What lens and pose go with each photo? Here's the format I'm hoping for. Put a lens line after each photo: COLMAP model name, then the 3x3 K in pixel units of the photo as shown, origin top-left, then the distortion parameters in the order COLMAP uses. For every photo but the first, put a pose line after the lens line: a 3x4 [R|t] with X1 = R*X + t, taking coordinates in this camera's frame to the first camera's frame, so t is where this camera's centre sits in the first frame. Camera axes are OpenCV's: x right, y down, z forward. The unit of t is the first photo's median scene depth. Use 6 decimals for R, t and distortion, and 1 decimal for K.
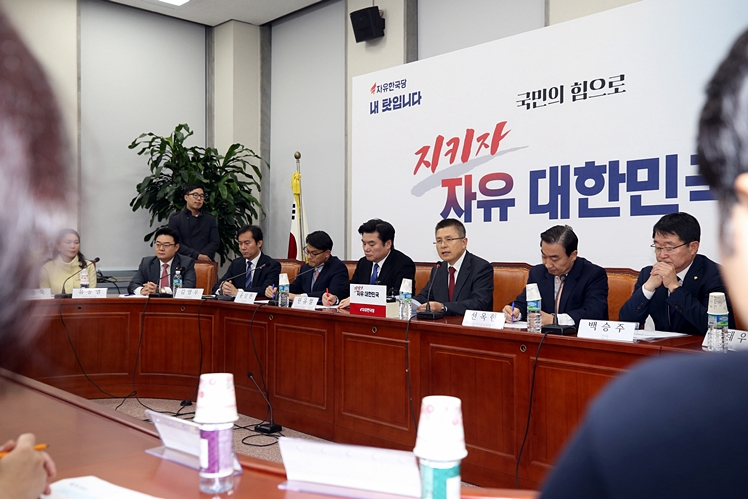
lens RADIAL K [[729.6, 0, 378.5], [0, 729.6, 241.7], [0, 0, 1]] dist [0.042636, 0.000000]
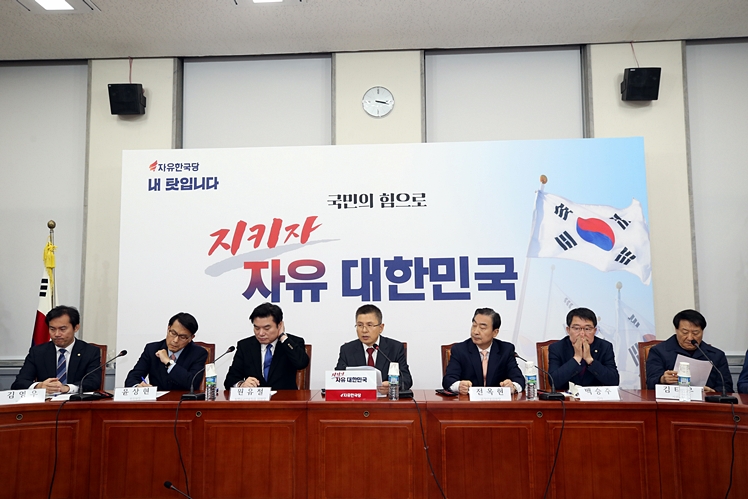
lens RADIAL K [[614.6, 0, 369.9], [0, 614.6, 249.6], [0, 0, 1]] dist [0.016775, 0.008802]
pose [[0.725787, 0.055452, 0.685681, -0.447051], [0.003666, 0.996420, -0.084463, -0.029135], [-0.687910, 0.063816, 0.722985, 0.242895]]
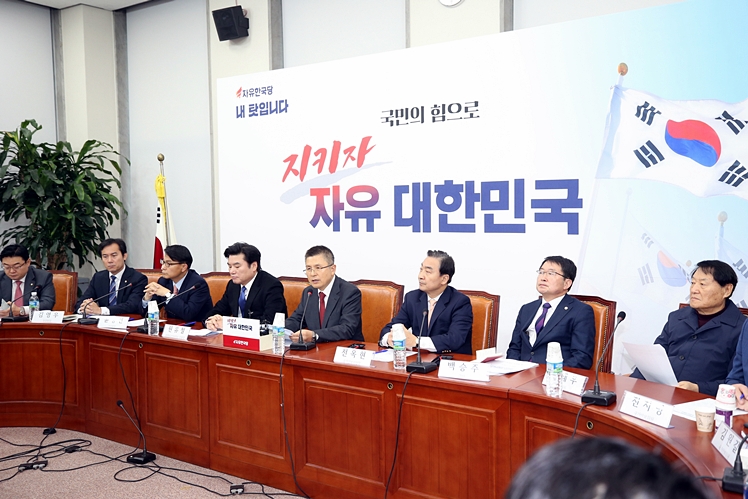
lens RADIAL K [[721.4, 0, 397.8], [0, 721.4, 243.0], [0, 0, 1]] dist [0.038606, 0.000000]
pose [[0.978313, -0.023761, 0.205765, -0.004032], [0.011498, 0.998096, 0.060593, -0.076795], [-0.206813, -0.056913, 0.976724, -0.022005]]
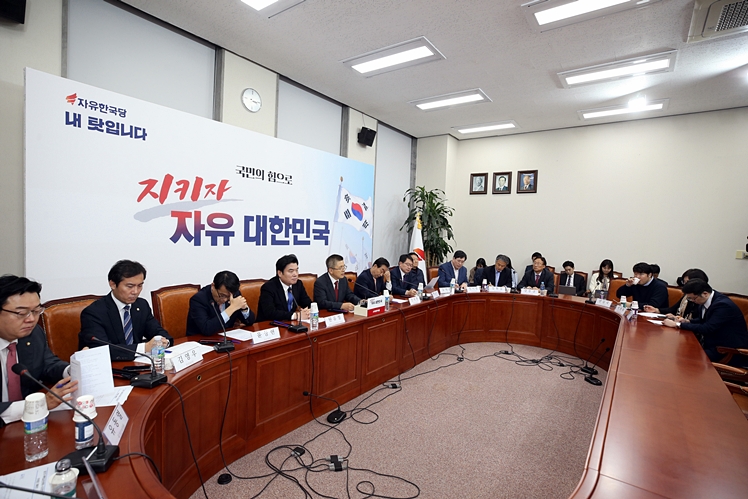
lens RADIAL K [[374.0, 0, 367.5], [0, 374.0, 248.6], [0, 0, 1]] dist [-0.018224, 0.002065]
pose [[-0.175784, -0.050099, 0.983153, -0.666834], [-0.049961, 0.997871, 0.041917, -0.071666], [-0.983160, -0.041751, -0.177913, 0.872484]]
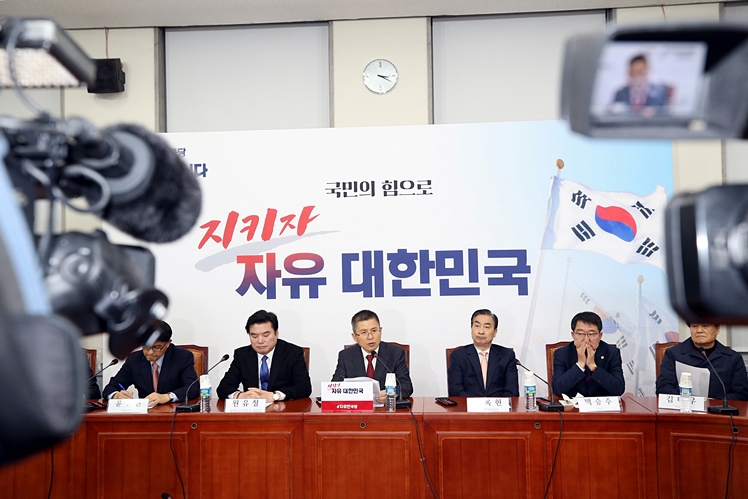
lens RADIAL K [[729.6, 0, 374.8], [0, 729.6, 249.6], [0, 0, 1]] dist [0.042636, 0.000000]
pose [[0.736476, 0.006846, 0.676429, -0.503820], [0.011503, 0.999677, -0.022642, -0.076657], [-0.676366, 0.024456, 0.736160, 0.151062]]
